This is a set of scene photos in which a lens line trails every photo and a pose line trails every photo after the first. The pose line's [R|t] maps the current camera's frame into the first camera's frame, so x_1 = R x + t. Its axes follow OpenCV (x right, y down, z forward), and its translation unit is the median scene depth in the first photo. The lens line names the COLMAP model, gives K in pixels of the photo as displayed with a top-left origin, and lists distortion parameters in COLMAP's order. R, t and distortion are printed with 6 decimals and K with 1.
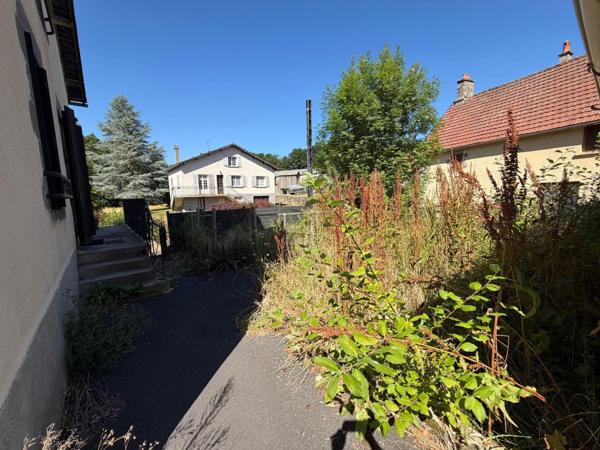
lens RADIAL K [[236.3, 0, 300.0], [0, 236.3, 225.0], [0, 0, 1]] dist [0.000667, 0.000099]
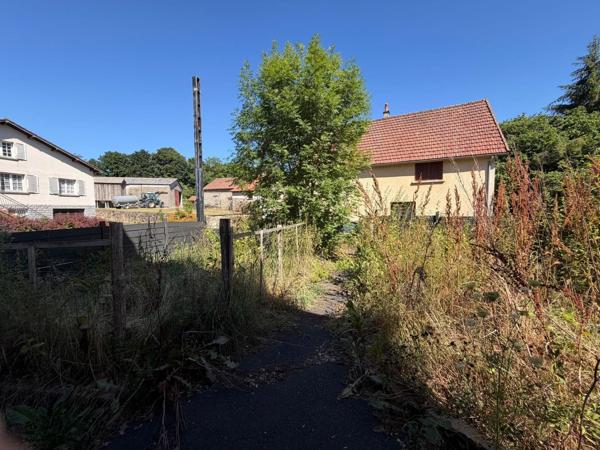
lens RADIAL K [[236.3, 0, 300.0], [0, 236.3, 225.0], [0, 0, 1]] dist [0.000667, 0.000099]
pose [[0.791804, -0.019850, 0.610453, -0.060242], [0.061937, 0.996929, -0.047920, -0.006781], [-0.607627, 0.075753, 0.790602, 0.095438]]
